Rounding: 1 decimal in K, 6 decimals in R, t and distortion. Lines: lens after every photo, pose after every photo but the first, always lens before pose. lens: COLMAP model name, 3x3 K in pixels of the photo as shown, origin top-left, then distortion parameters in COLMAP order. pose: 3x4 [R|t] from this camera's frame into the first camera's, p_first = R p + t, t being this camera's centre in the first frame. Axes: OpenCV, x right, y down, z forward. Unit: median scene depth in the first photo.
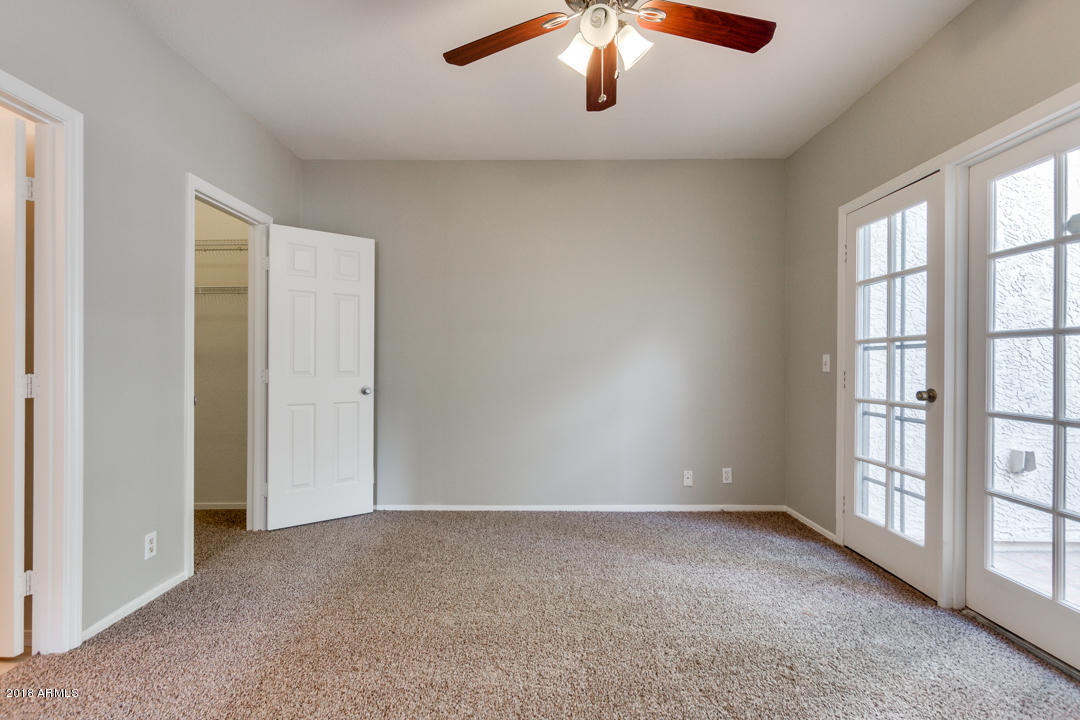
lens RADIAL K [[514.2, 0, 538.5], [0, 514.2, 353.8], [0, 0, 1]] dist [0.008596, 0.000443]
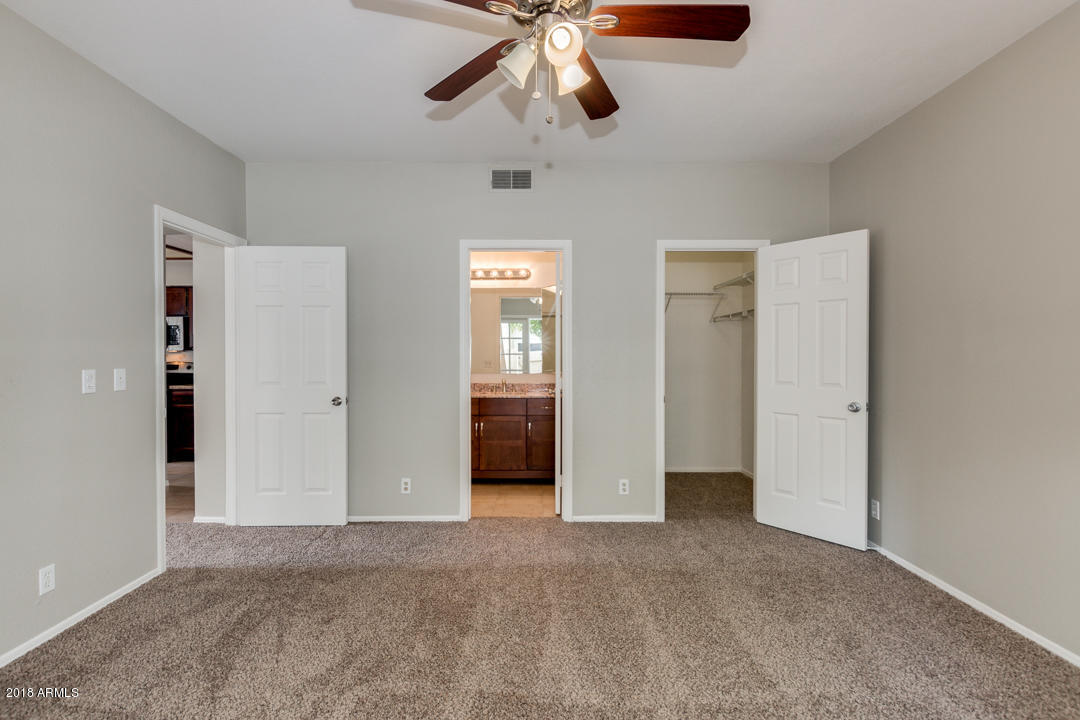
lens RADIAL K [[514.2, 0, 538.5], [0, 514.2, 353.8], [0, 0, 1]] dist [0.008596, 0.000443]
pose [[0.010062, -0.001700, -0.999948, 0.718651], [0.018074, 0.999835, -0.001518, -0.037047], [0.999786, -0.018058, 0.010091, 0.624660]]
